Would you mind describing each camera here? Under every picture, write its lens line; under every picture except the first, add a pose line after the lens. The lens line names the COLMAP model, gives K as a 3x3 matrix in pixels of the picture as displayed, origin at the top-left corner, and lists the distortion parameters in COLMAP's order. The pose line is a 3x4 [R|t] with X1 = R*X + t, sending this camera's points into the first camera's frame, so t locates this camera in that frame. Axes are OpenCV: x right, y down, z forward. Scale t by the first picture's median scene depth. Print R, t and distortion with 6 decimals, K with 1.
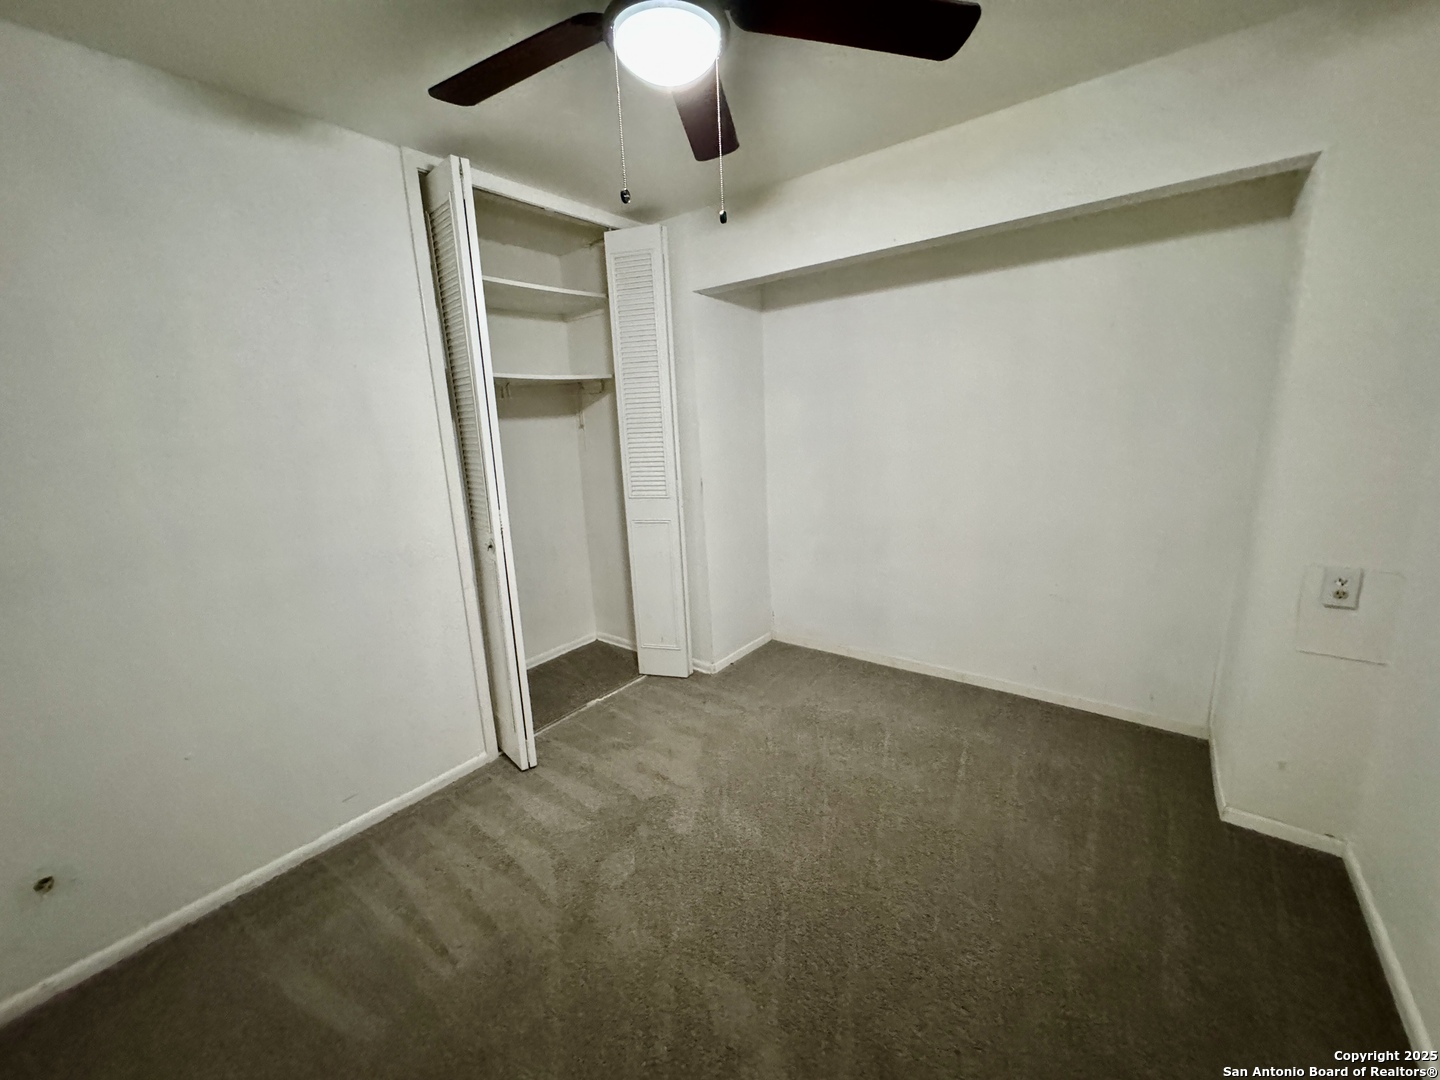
lens RADIAL K [[576.1, 0, 720.0], [0, 576.1, 540.0], [0, 0, 1]] dist [-0.001244, -0.000056]
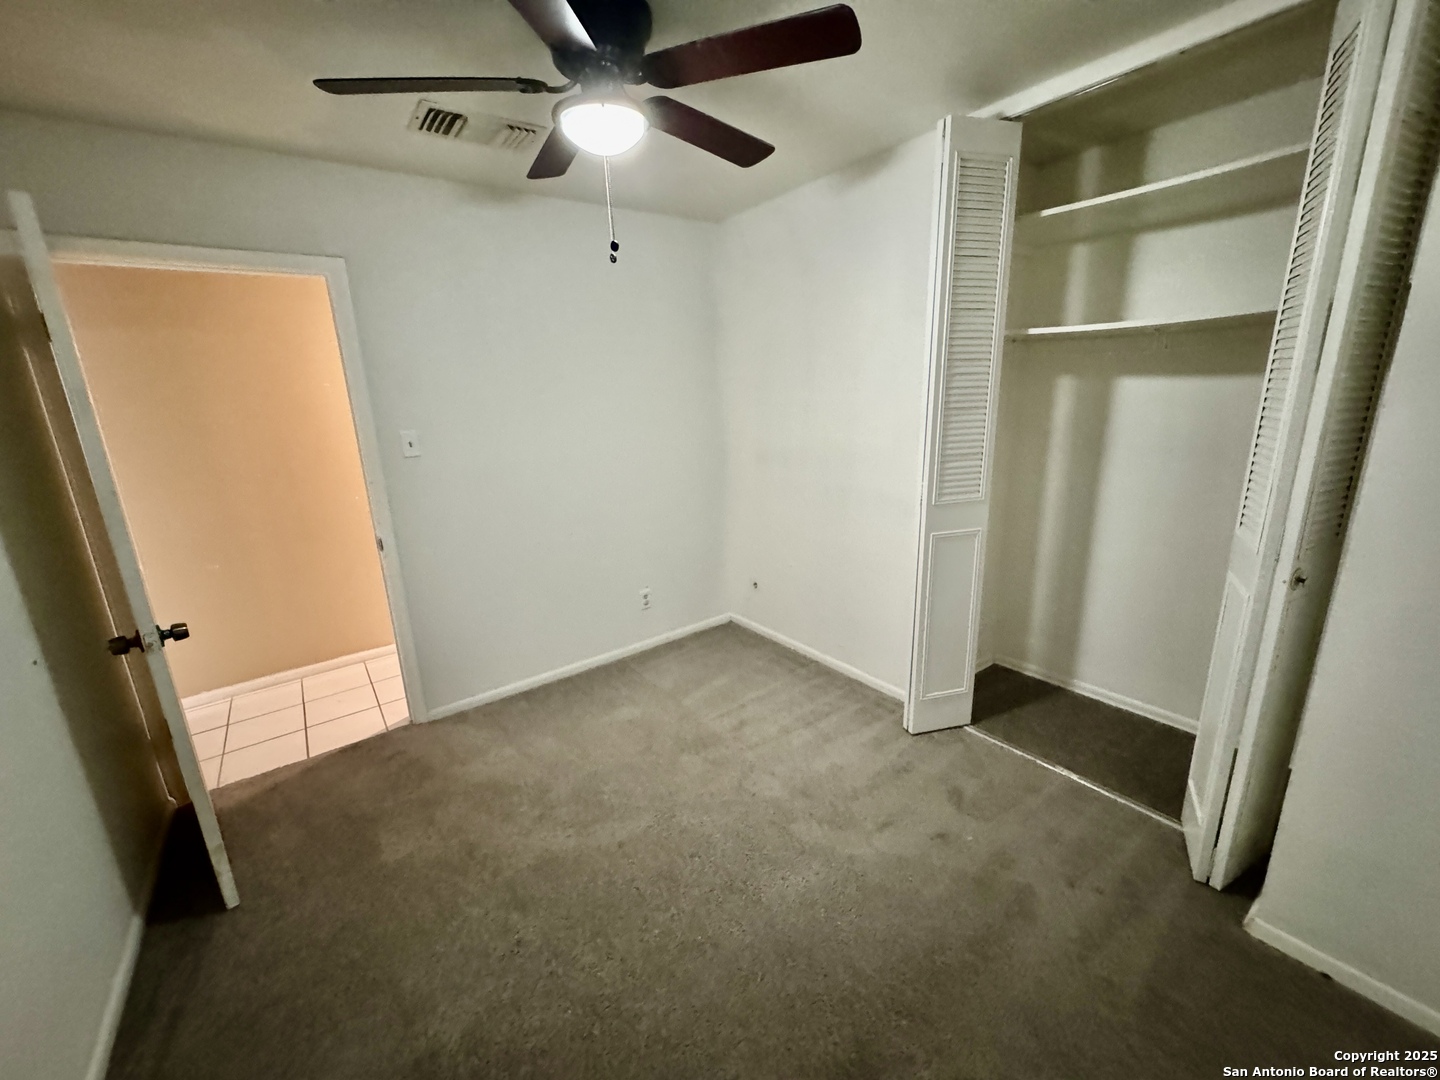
lens RADIAL K [[576.1, 0, 720.0], [0, 576.1, 540.0], [0, 0, 1]] dist [-0.001244, -0.000056]
pose [[-0.261704, 0.293033, -0.919588, 0.776673], [-0.164414, 0.925333, 0.341653, -0.279201], [0.951041, 0.240606, -0.193985, 1.023142]]
